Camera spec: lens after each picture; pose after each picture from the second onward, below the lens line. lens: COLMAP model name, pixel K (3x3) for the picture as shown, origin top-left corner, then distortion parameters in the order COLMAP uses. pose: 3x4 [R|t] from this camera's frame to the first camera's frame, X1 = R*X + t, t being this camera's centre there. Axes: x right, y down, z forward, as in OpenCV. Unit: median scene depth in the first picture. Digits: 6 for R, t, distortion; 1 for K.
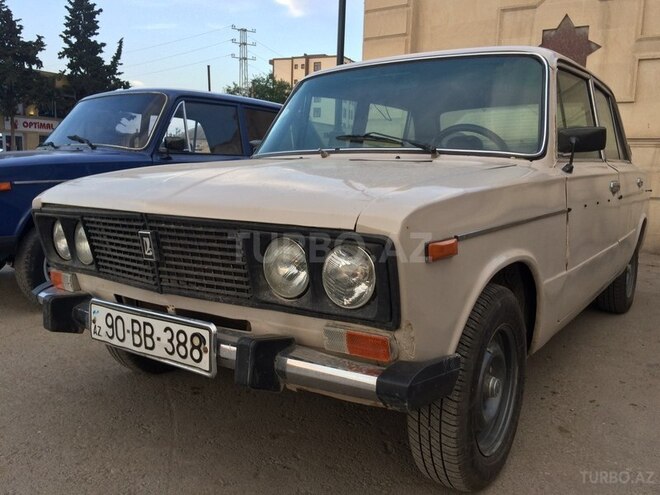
lens RADIAL K [[572.9, 0, 330.0], [0, 572.9, 247.5], [0, 0, 1]] dist [0.034165, -0.000347]
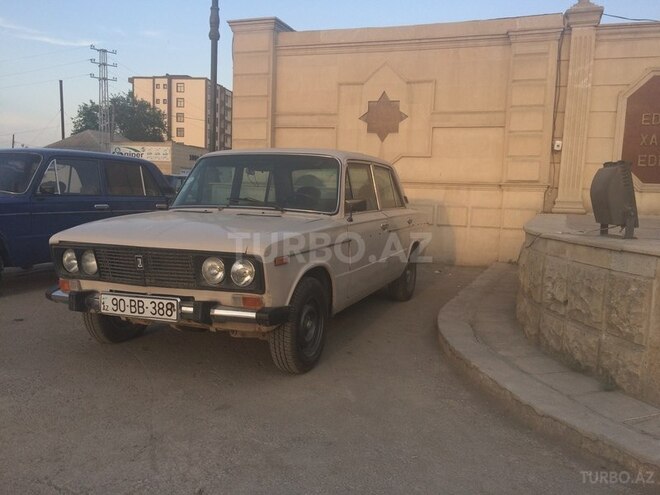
lens RADIAL K [[572.9, 0, 330.0], [0, 572.9, 247.5], [0, 0, 1]] dist [0.034165, -0.000347]
pose [[0.973309, -0.014570, 0.229035, -0.122434], [0.022742, 0.999194, -0.033081, 0.025821], [-0.228368, 0.037407, 0.972856, -1.082204]]
